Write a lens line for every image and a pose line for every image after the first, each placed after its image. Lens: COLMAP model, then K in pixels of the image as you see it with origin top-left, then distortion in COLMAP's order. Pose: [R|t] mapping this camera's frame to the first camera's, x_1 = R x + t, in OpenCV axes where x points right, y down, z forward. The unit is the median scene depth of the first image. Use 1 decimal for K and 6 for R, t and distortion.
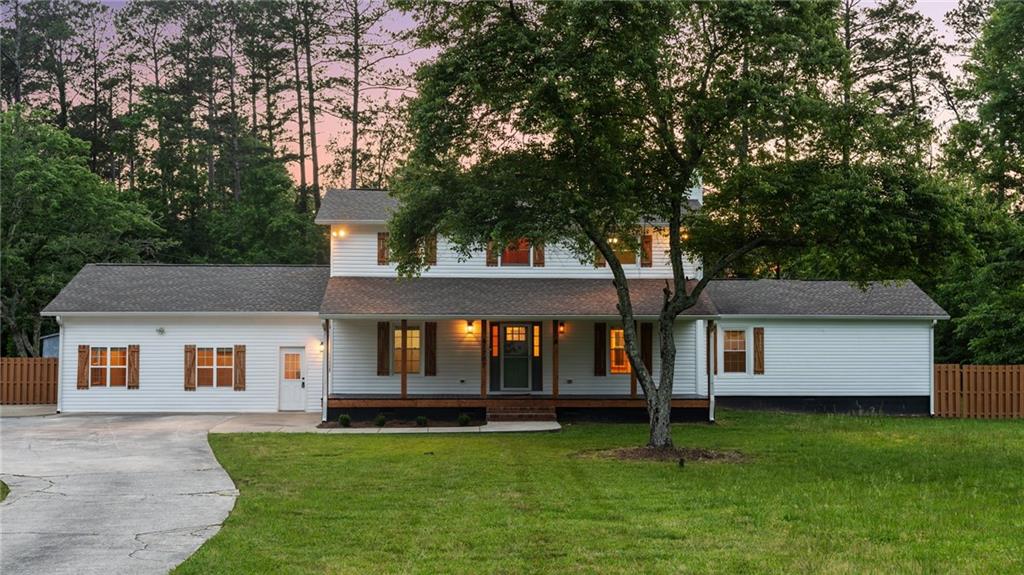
lens RADIAL K [[1159.8, 0, 512.0], [0, 1159.8, 287.5], [0, 0, 1]] dist [-0.006084, -0.012195]
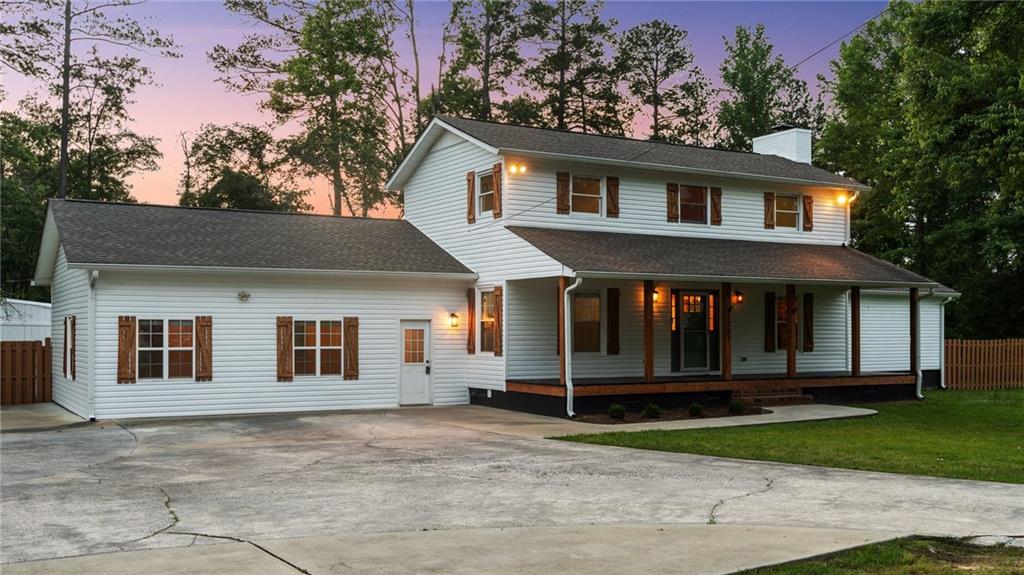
lens RADIAL K [[1026.6, 0, 513.4], [0, 1026.6, 328.9], [0, 0, 1]] dist [-0.004415, 0.000030]
pose [[0.889864, -0.001919, 0.456223, -0.439529], [-0.016078, 0.999238, 0.035563, 0.032634], [-0.455943, -0.038982, 0.889155, 0.382649]]
